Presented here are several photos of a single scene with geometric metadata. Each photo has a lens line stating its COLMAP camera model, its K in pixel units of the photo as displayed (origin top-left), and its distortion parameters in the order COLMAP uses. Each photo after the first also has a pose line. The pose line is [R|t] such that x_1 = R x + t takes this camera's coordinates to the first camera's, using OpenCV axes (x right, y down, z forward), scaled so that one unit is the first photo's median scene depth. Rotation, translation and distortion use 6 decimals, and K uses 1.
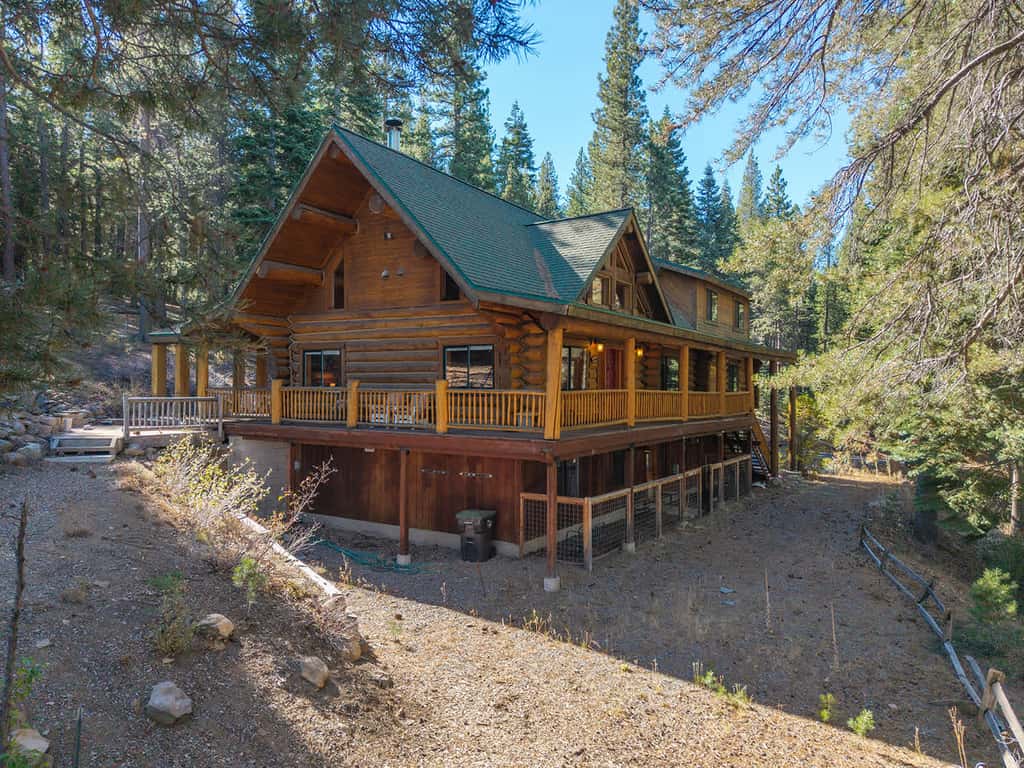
lens RADIAL K [[692.3, 0, 512.0], [0, 692.3, 384.0], [0, 0, 1]] dist [-0.000727, -0.000326]
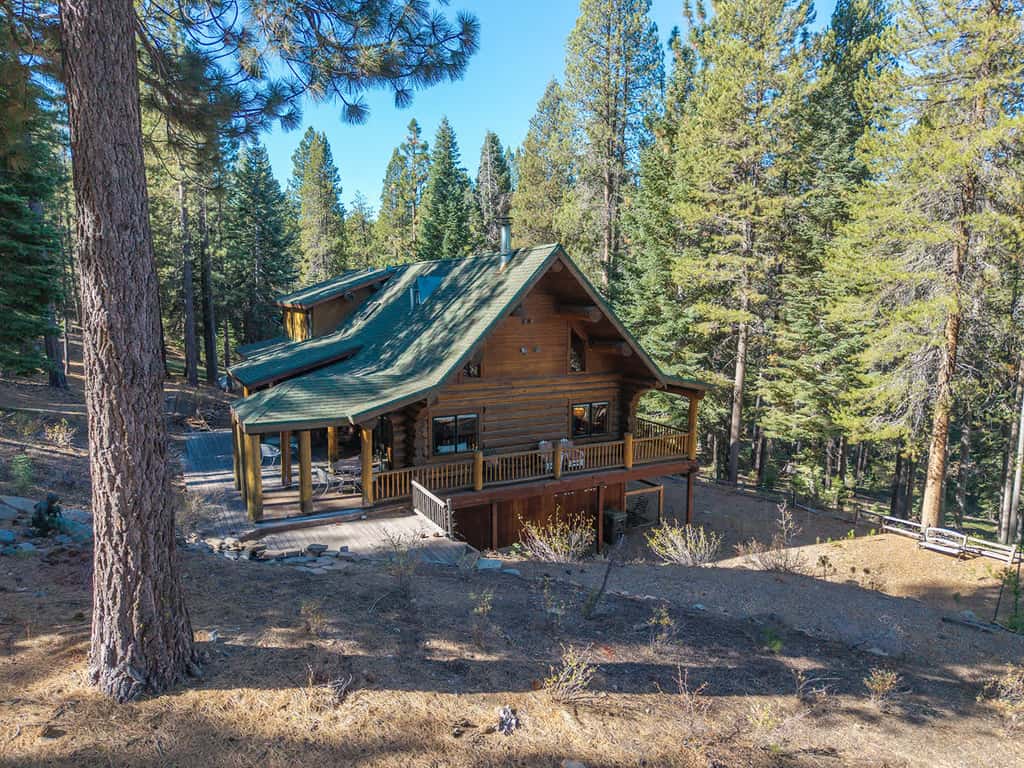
lens RADIAL K [[692.3, 0, 512.0], [0, 692.3, 384.0], [0, 0, 1]] dist [-0.000727, -0.000326]
pose [[0.487628, -0.123524, 0.864269, -1.176419], [0.001271, 0.990040, 0.140782, -0.252924], [-0.873050, -0.067551, 0.482928, 0.381009]]
